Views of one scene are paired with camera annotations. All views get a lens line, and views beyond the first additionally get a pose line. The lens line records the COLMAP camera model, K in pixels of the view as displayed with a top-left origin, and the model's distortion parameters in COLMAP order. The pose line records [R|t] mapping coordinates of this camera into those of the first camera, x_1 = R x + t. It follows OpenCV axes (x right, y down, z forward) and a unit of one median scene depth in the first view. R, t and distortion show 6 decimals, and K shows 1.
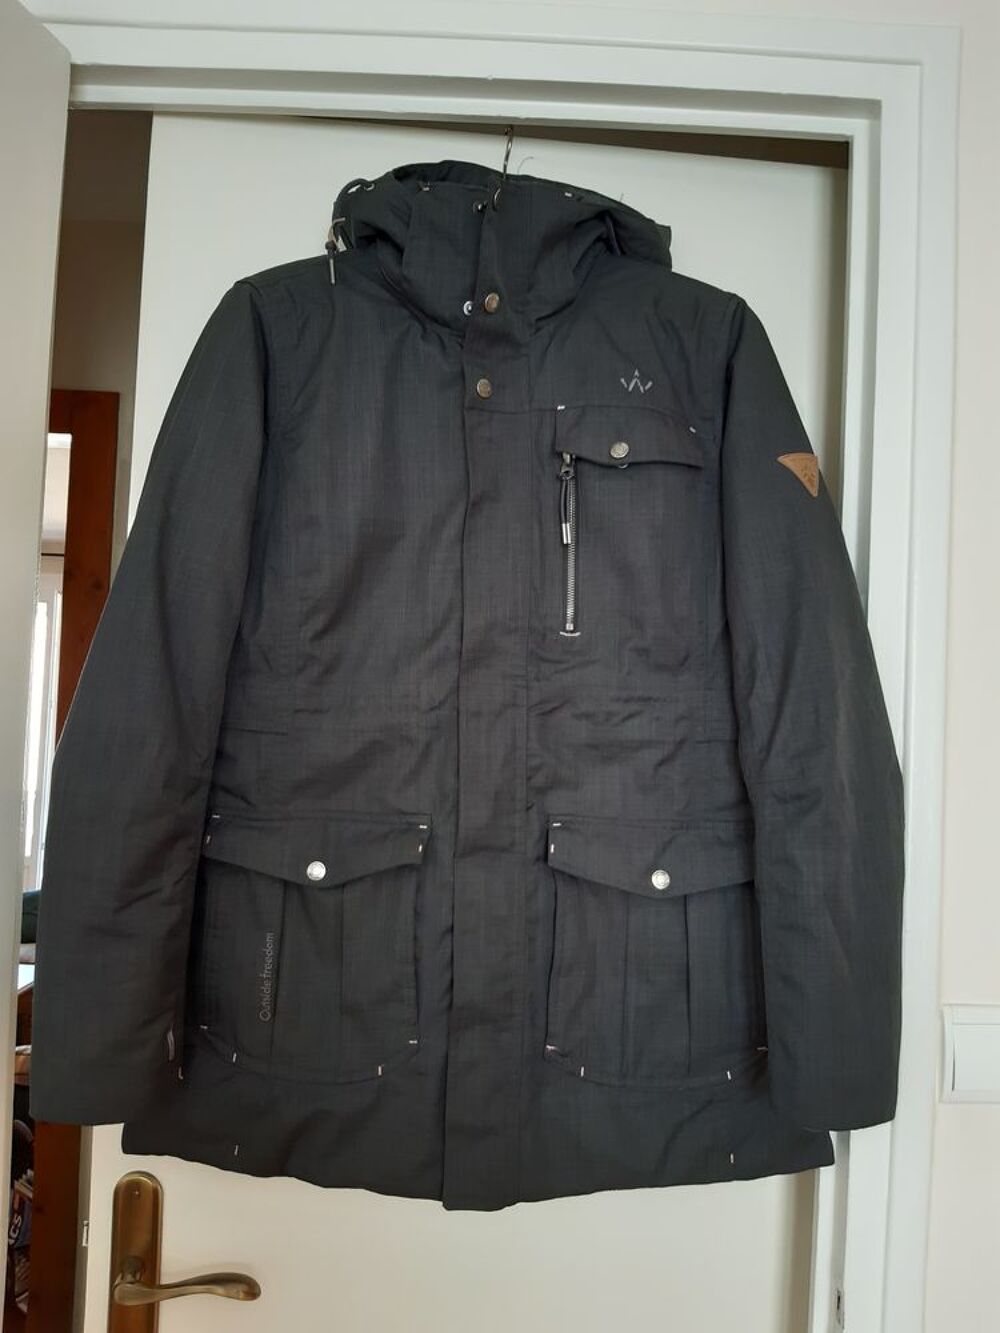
lens RADIAL K [[1056.3, 0, 500.0], [0, 1056.3, 666.5], [0, 0, 1]] dist [-0.050761, 0.001600]
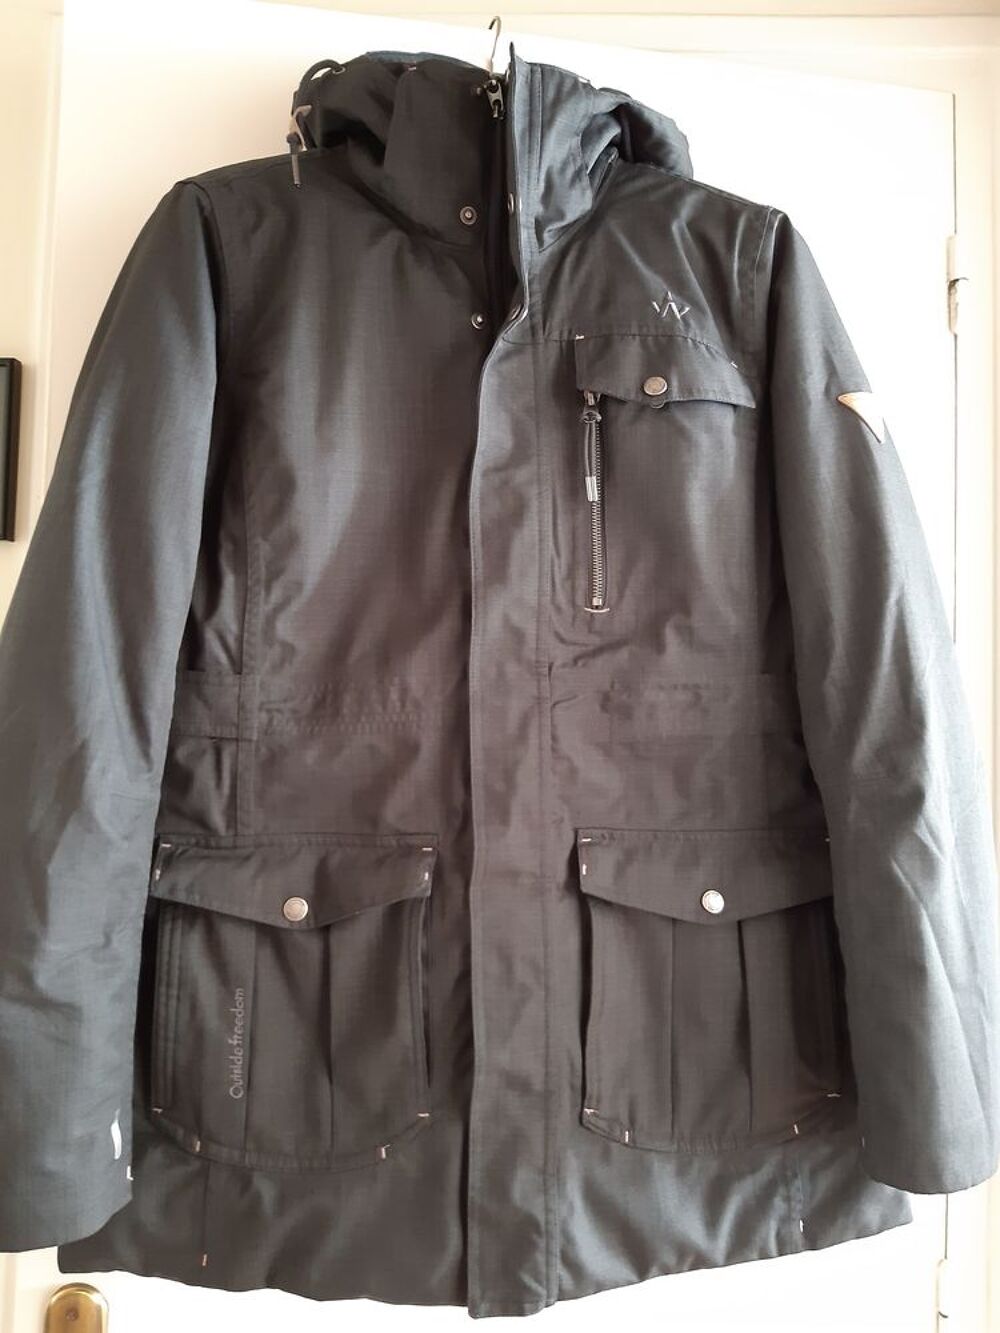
lens RADIAL K [[1056.3, 0, 500.0], [0, 1056.3, 666.5], [0, 0, 1]] dist [-0.050761, 0.001600]
pose [[0.996048, -0.022693, 0.085867, -0.083017], [0.022461, 0.999741, 0.003669, 0.008863], [-0.085928, -0.001726, 0.996300, 0.182882]]
